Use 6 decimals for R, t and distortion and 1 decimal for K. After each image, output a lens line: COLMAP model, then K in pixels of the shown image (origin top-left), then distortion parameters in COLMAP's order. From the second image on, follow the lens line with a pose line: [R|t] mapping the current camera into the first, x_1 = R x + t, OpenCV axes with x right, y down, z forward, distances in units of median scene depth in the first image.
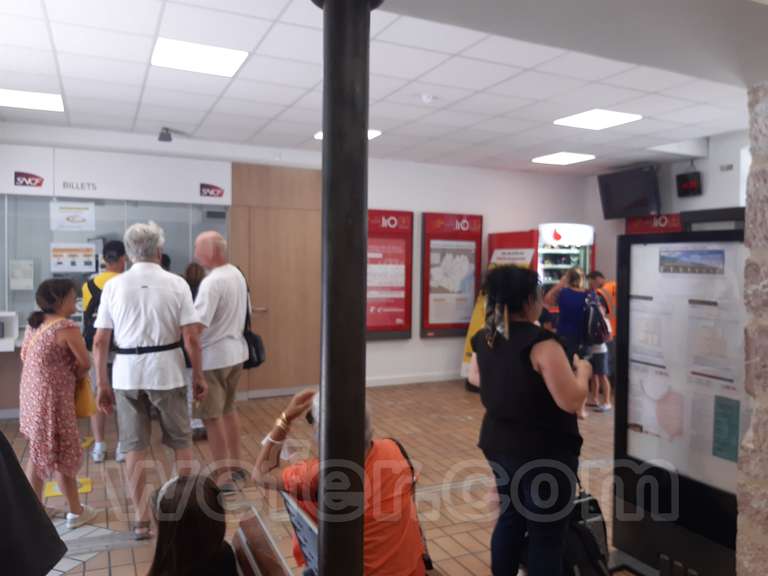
lens RADIAL K [[589.2, 0, 384.0], [0, 589.2, 288.0], [0, 0, 1]] dist [0.064634, -0.111263]
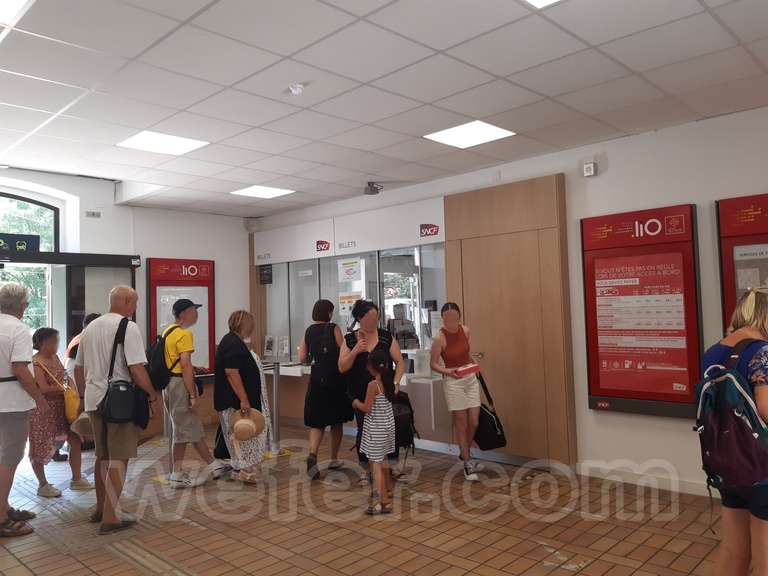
lens RADIAL K [[593.5, 0, 383.4], [0, 593.5, 284.5], [0, 0, 1]] dist [0.072712, -0.136051]
pose [[0.315986, -0.046801, -0.947609, 0.528971], [0.010561, 0.998894, -0.045812, -0.024548], [0.948705, 0.004468, 0.316131, 0.527454]]
